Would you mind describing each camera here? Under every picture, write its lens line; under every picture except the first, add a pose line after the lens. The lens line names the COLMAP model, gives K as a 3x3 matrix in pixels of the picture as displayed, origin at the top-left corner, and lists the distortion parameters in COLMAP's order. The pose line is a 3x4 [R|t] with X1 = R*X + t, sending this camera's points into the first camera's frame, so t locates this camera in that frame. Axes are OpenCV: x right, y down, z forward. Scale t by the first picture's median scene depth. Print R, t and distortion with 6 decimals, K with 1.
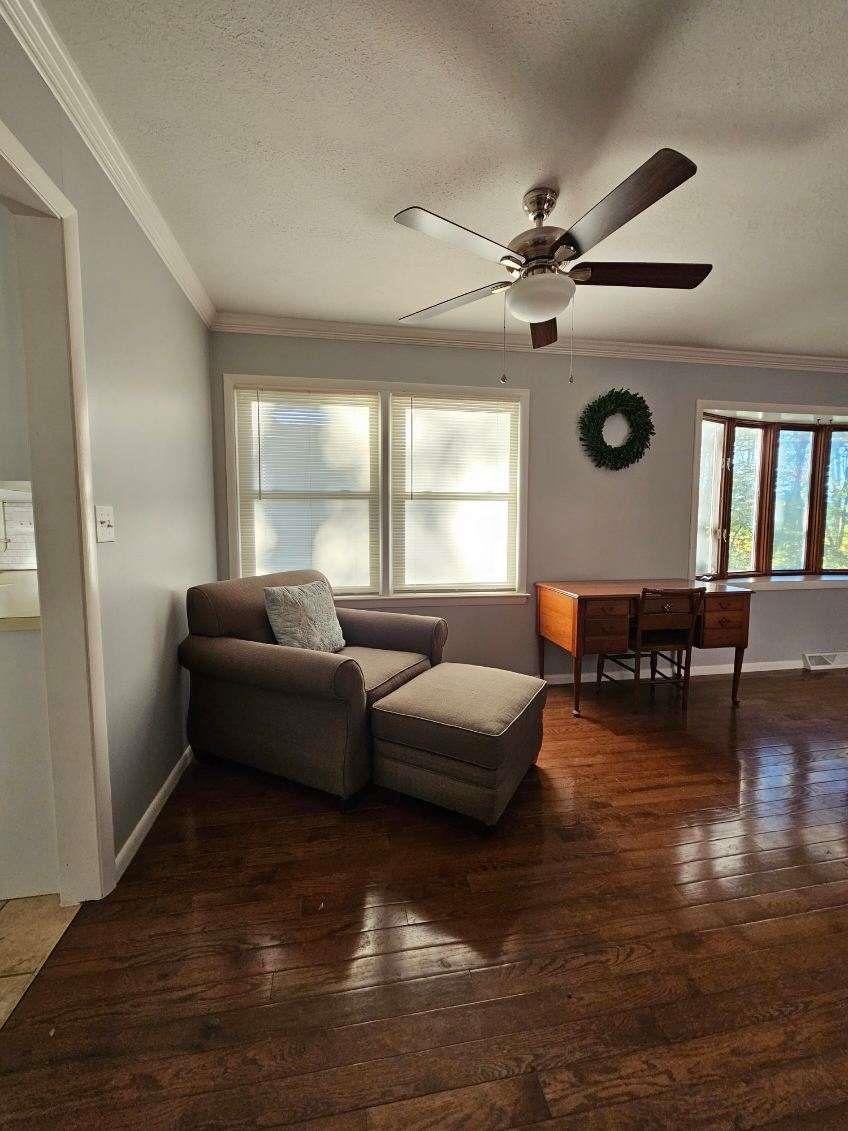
lens RADIAL K [[464.2, 0, 416.7], [0, 464.2, 560.5], [0, 0, 1]] dist [-0.002437, -0.000508]
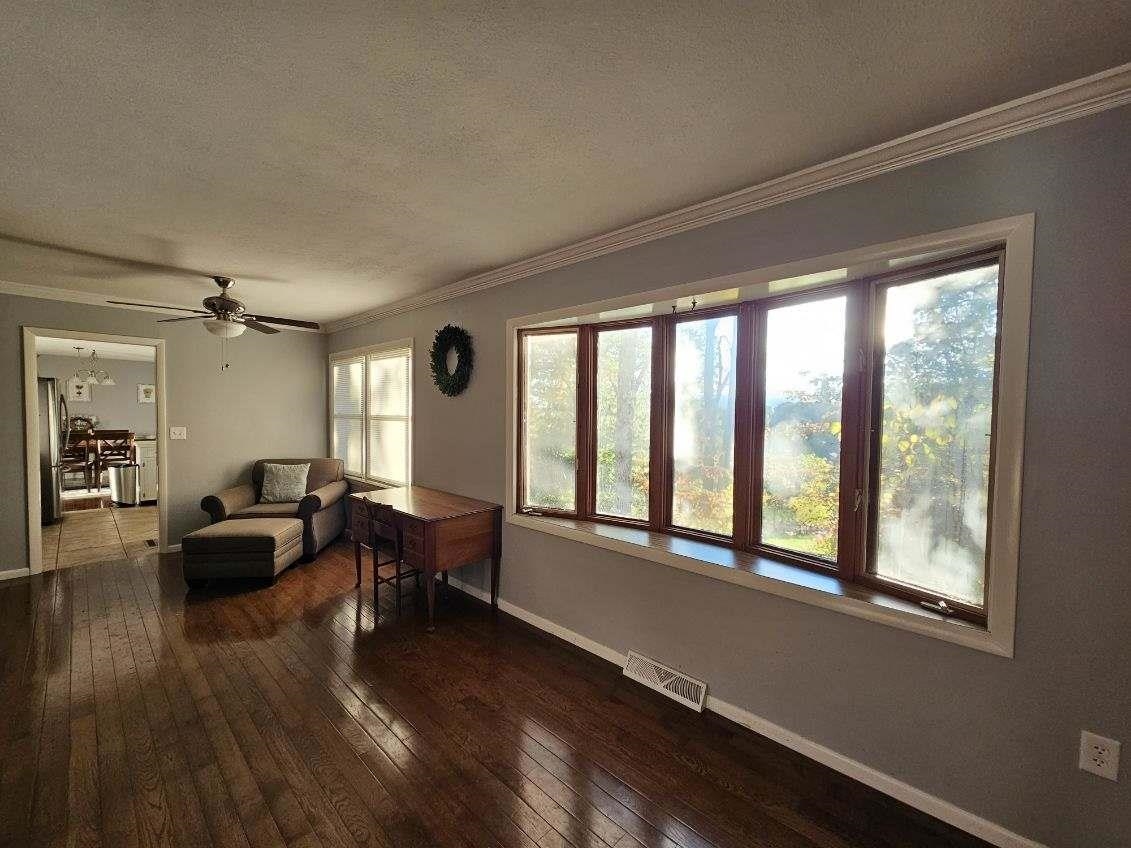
lens RADIAL K [[464.2, 0, 565.5], [0, 464.2, 424.0], [0, 0, 1]] dist [-0.002437, -0.000508]
pose [[0.599362, 0.029156, -0.799947, 1.482958], [-0.067549, 0.997614, -0.014251, -0.127743], [0.797623, 0.062577, 0.599902, 0.542167]]
